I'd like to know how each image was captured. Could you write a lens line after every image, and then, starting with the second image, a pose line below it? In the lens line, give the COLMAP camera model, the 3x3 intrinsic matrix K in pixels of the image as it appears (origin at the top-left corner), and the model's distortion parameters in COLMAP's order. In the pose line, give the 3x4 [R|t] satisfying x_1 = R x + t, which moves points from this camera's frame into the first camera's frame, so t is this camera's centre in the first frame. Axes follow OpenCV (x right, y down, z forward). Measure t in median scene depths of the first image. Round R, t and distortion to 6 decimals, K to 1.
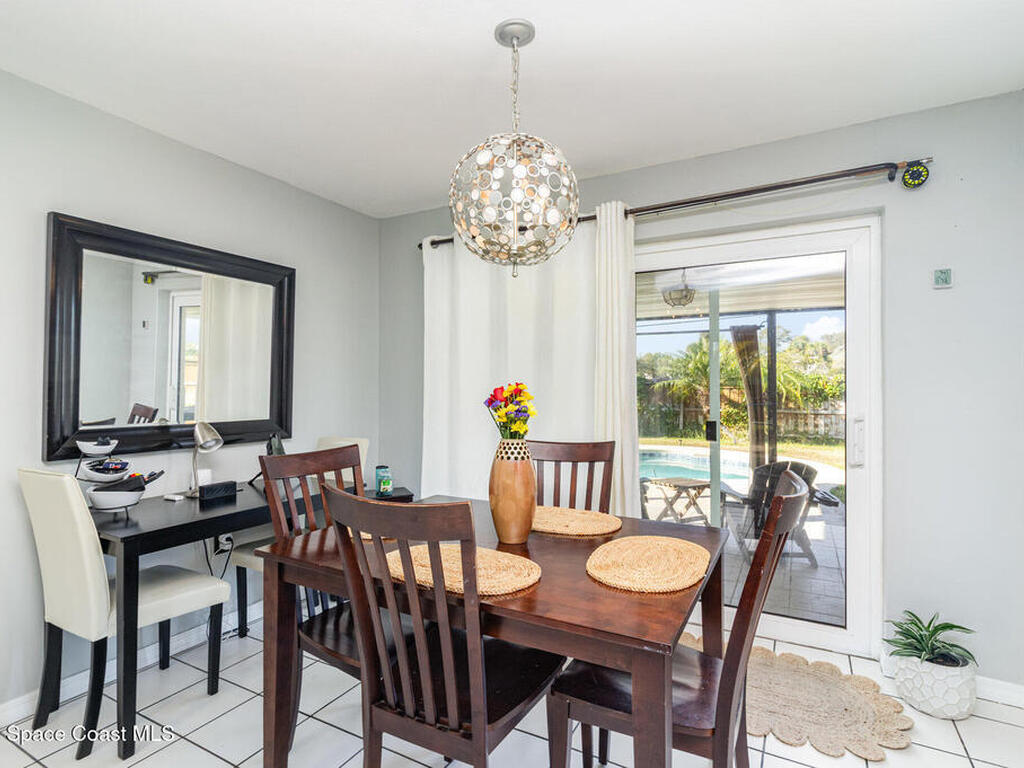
lens RADIAL K [[535.0, 0, 510.0], [0, 535.0, 382.8], [0, 0, 1]] dist [0.005367, -0.002340]
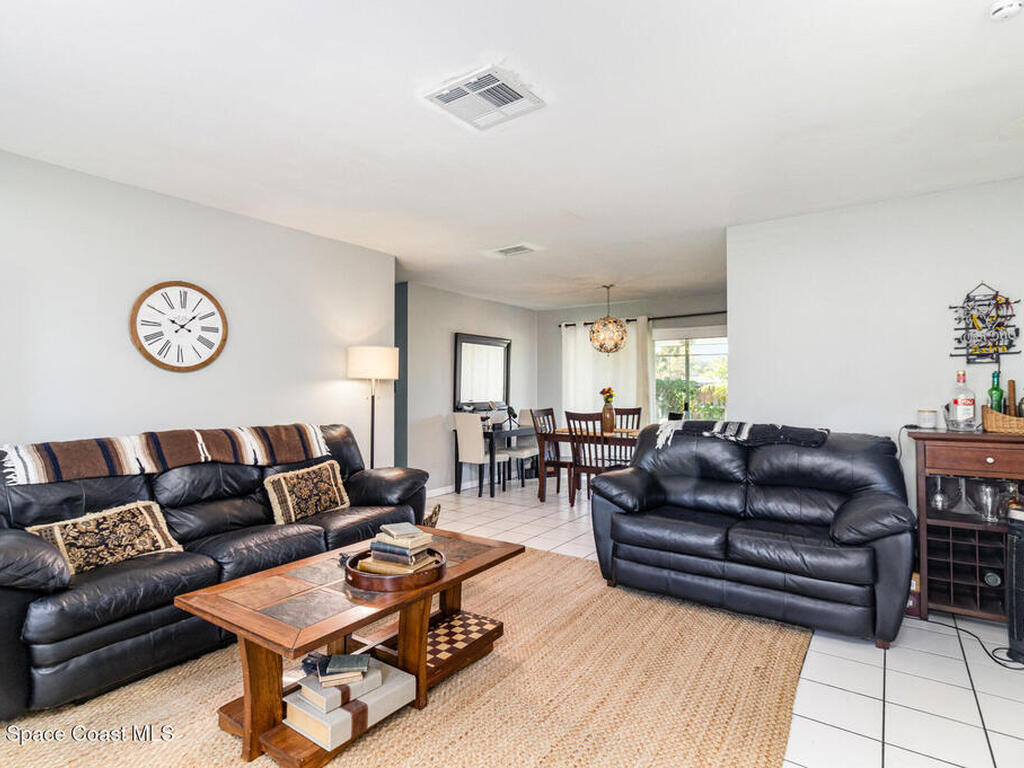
lens RADIAL K [[535.0, 0, 513.1], [0, 535.0, 386.5], [0, 0, 1]] dist [0.005367, -0.002340]
pose [[0.993487, -0.003228, -0.113900, -0.158498], [0.004015, 0.999970, 0.006676, -0.022203], [0.113875, -0.007090, 0.993470, -1.894637]]
